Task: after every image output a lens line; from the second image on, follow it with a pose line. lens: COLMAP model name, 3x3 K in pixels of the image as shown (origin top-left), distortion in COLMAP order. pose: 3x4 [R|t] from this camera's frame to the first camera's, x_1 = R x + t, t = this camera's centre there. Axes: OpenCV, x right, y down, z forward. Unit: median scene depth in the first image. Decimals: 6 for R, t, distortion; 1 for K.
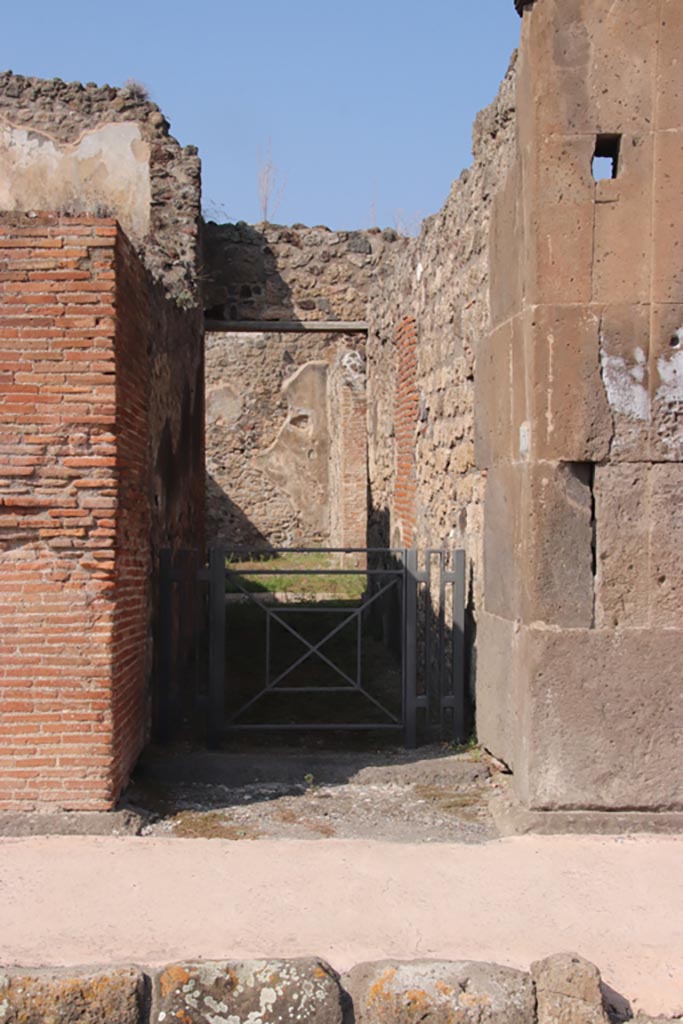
lens RADIAL K [[1467.9, 0, 341.5], [0, 1467.9, 512.0], [0, 0, 1]] dist [0.138283, -0.000883]
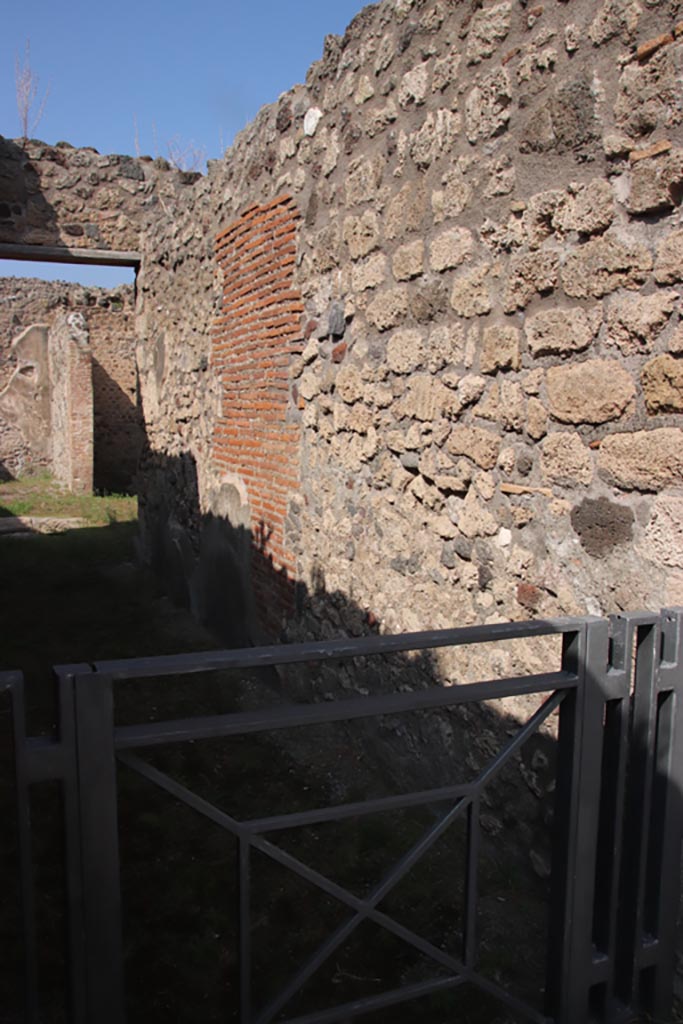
lens RADIAL K [[849.4, 0, 341.5], [0, 849.4, 512.0], [0, 0, 1]] dist [-0.139185, 0.124893]
pose [[0.938004, -0.027981, 0.345492, -0.050483], [-0.003628, 0.995889, 0.090507, -0.012830], [-0.346604, -0.086150, 0.934047, 0.443246]]
